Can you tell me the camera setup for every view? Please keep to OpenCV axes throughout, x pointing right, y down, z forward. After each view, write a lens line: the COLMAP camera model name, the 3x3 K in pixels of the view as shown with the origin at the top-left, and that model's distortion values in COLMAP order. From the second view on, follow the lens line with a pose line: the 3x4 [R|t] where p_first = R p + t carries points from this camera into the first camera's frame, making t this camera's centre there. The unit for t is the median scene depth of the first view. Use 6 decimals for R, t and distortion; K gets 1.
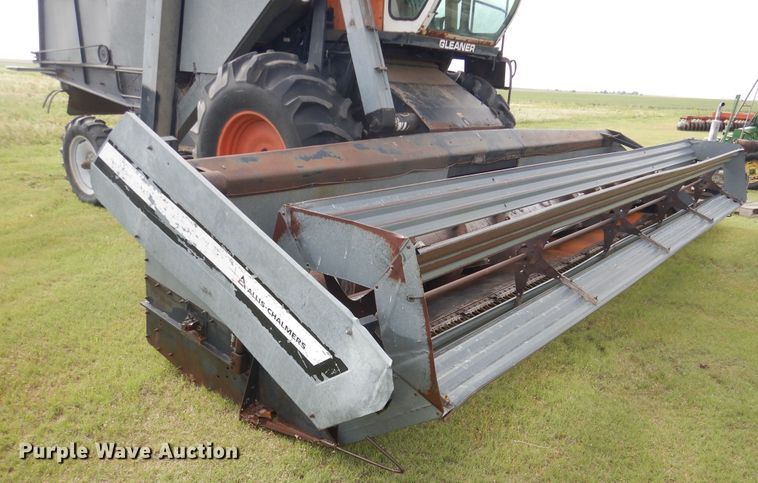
lens RADIAL K [[589.6, 0, 410.1], [0, 589.6, 315.9], [0, 0, 1]] dist [0.027037, -0.028569]
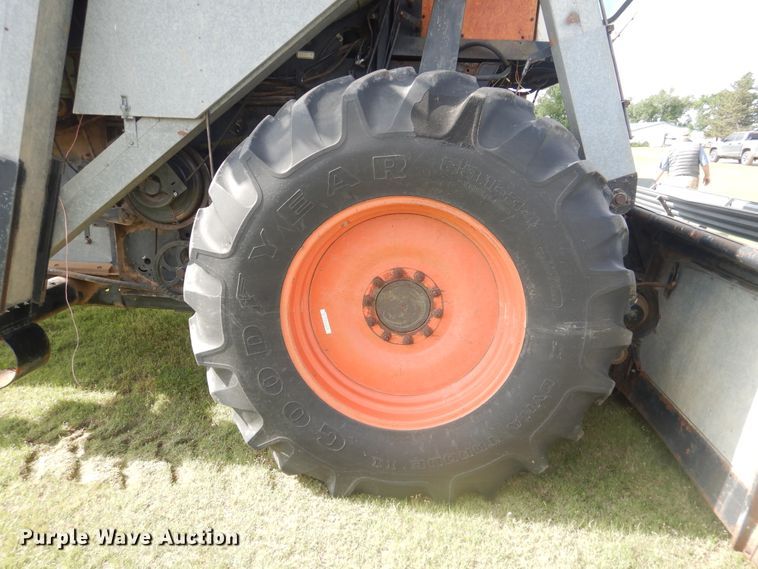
lens RADIAL K [[539.0, 0, 375.9], [0, 539.0, 283.5], [0, 0, 1]] dist [0.013254, -0.006577]
pose [[0.856442, -0.166460, 0.488670, -0.326748], [0.208069, 0.977602, -0.031652, -0.180282], [-0.472456, 0.128785, 0.871894, 0.437319]]
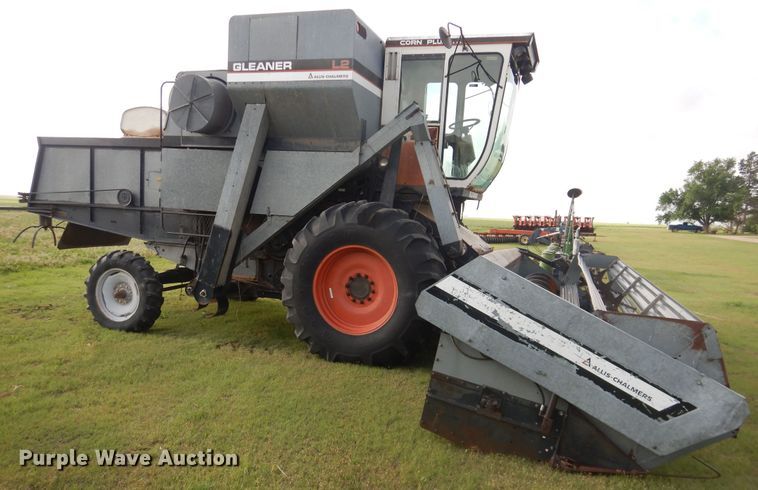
lens RADIAL K [[564.4, 0, 376.7], [0, 564.4, 274.6], [0, 0, 1]] dist [0.007726, 0.003240]
pose [[0.952677, -0.044135, 0.300762, -0.389585], [0.117547, 0.965924, -0.230592, -0.001597], [-0.280336, 0.255033, 0.925402, -0.073169]]
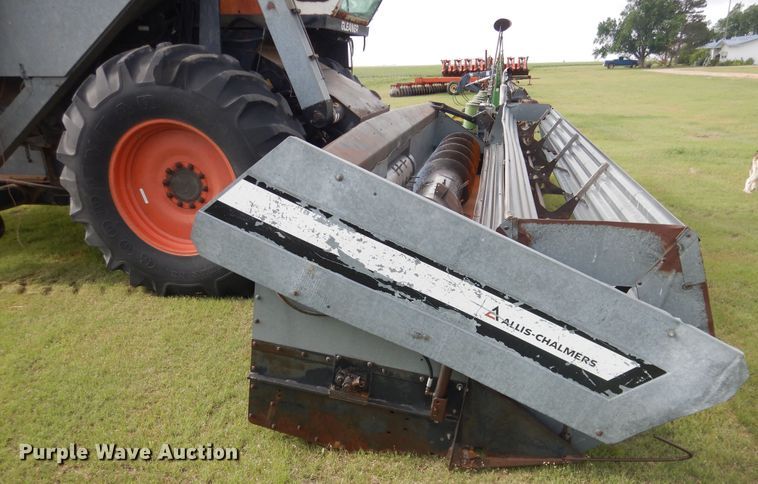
lens RADIAL K [[589.6, 0, 412.6], [0, 589.6, 308.6], [0, 0, 1]] dist [0.027037, -0.028569]
pose [[0.878327, -0.240070, 0.413410, -0.240142], [0.229481, 0.970347, 0.075934, -0.050955], [-0.419380, 0.028175, 0.907373, 0.084385]]
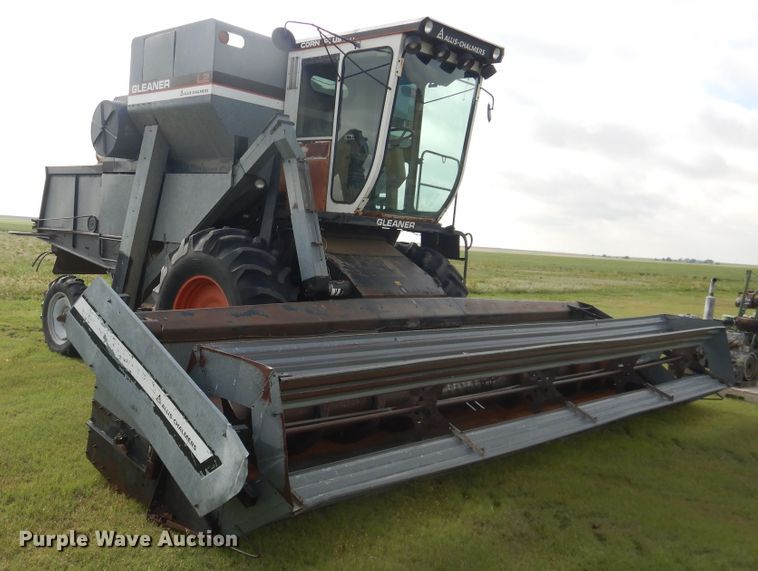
lens RADIAL K [[716.8, 0, 285.2], [0, 716.8, 310.7], [0, 0, 1]] dist [0.018645, 0.000000]
pose [[0.983031, 0.033659, -0.180324, 0.089902], [-0.082652, 0.958856, -0.271596, 0.053382], [0.163763, 0.281891, 0.945367, -0.172063]]
